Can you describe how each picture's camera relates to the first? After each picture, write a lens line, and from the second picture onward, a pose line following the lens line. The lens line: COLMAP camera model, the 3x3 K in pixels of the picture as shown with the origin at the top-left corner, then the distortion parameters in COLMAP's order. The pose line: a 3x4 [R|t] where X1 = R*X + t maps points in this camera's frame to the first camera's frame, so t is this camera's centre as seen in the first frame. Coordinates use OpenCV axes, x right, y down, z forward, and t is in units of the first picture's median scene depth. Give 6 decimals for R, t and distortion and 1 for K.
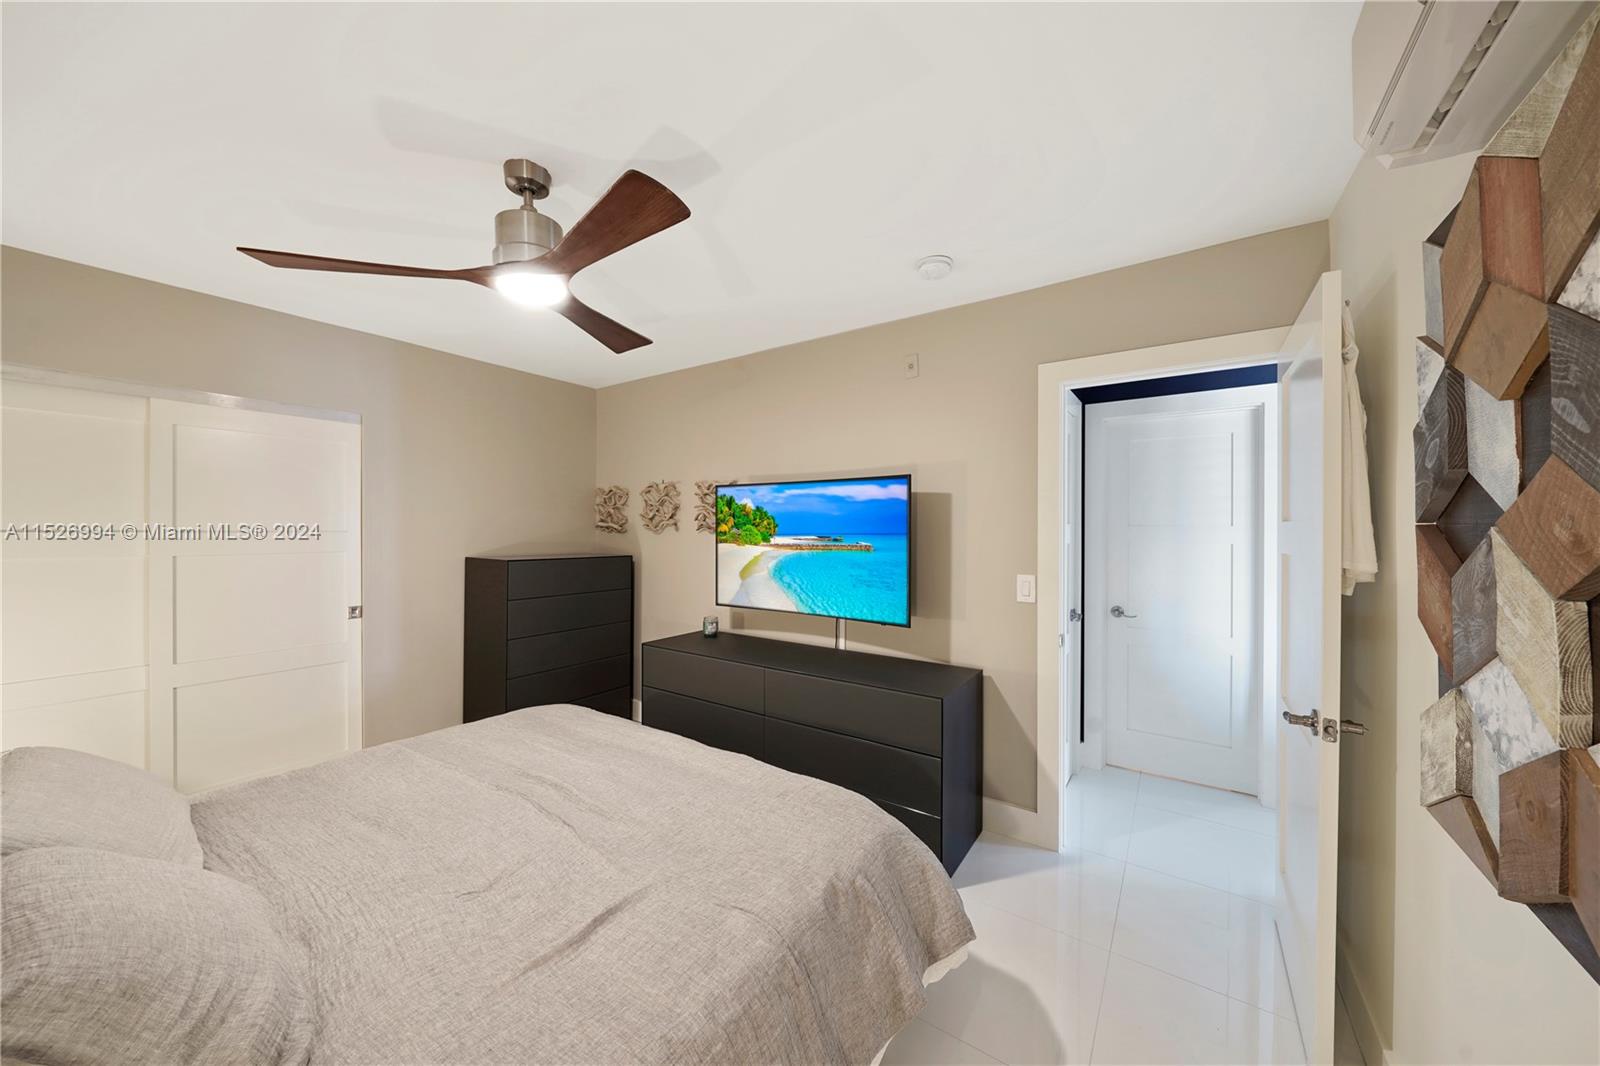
lens RADIAL K [[545.1, 0, 800.0], [0, 545.1, 533.0], [0, 0, 1]] dist [0.001245, 0.000096]
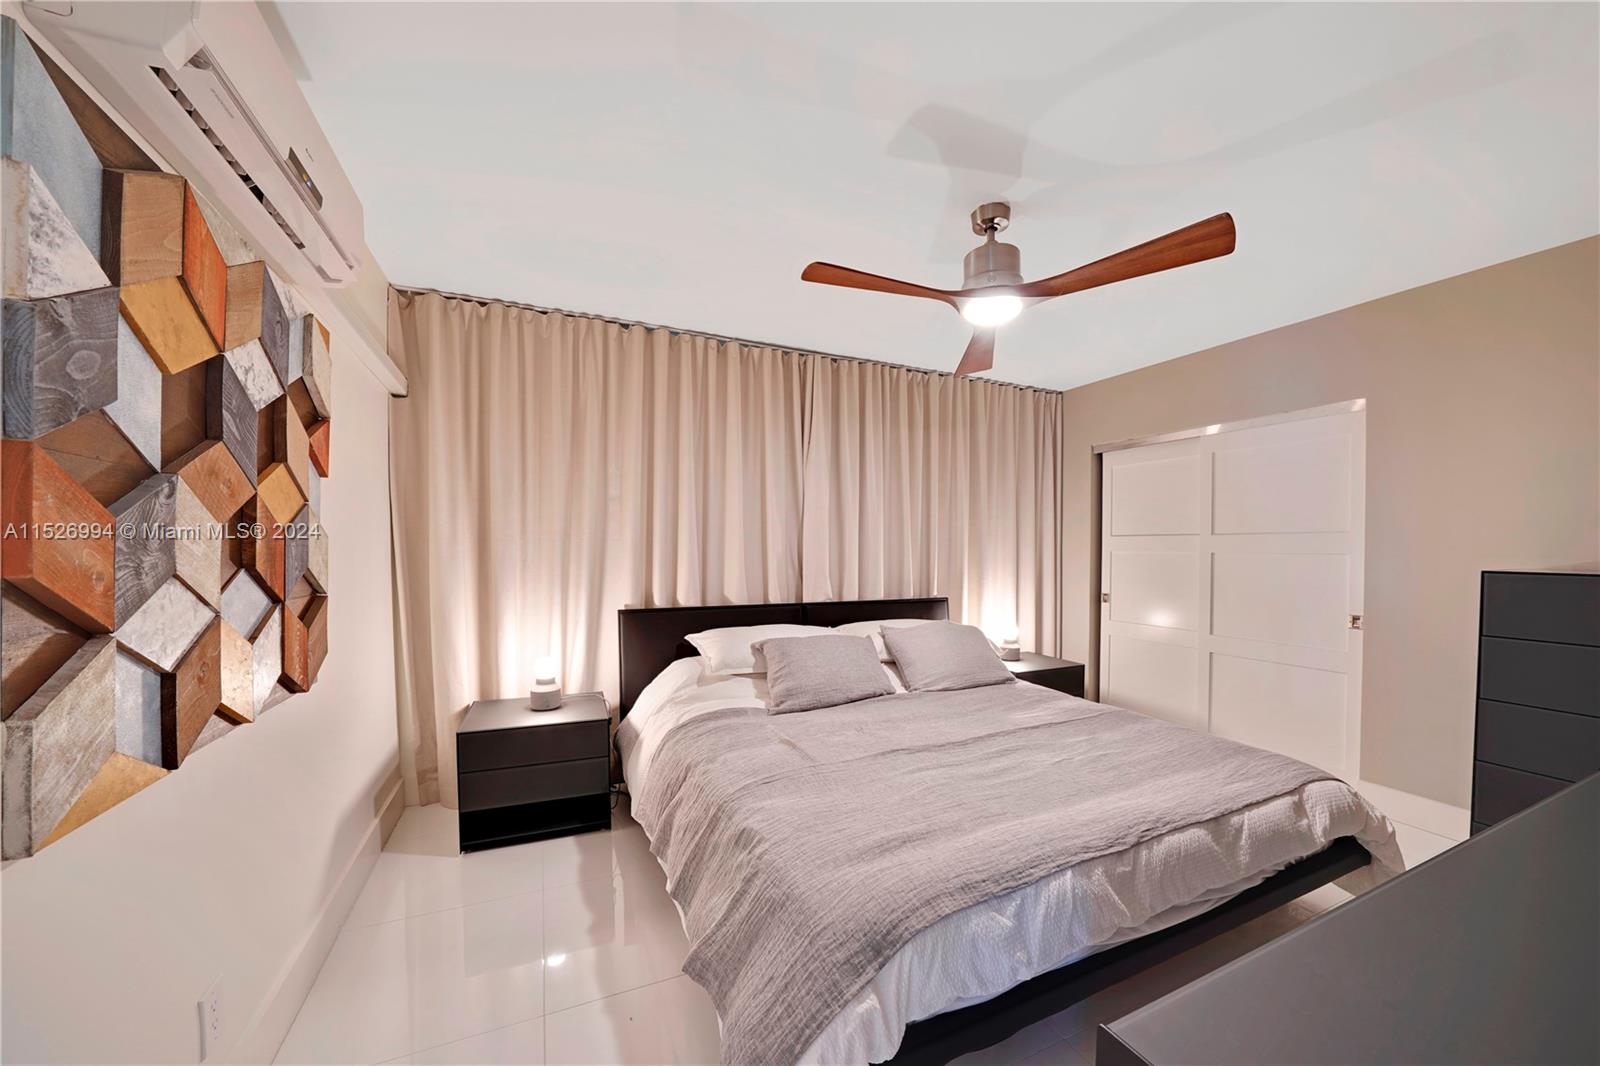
lens RADIAL K [[562.8, 0, 791.6], [0, 562.8, 518.0], [0, 0, 1]] dist [0.001702, 0.000138]
pose [[-0.517734, -0.050828, -0.854030, 1.425246], [-0.005047, 0.998398, -0.056360, 0.131979], [0.855526, -0.024869, -0.517161, 2.470650]]
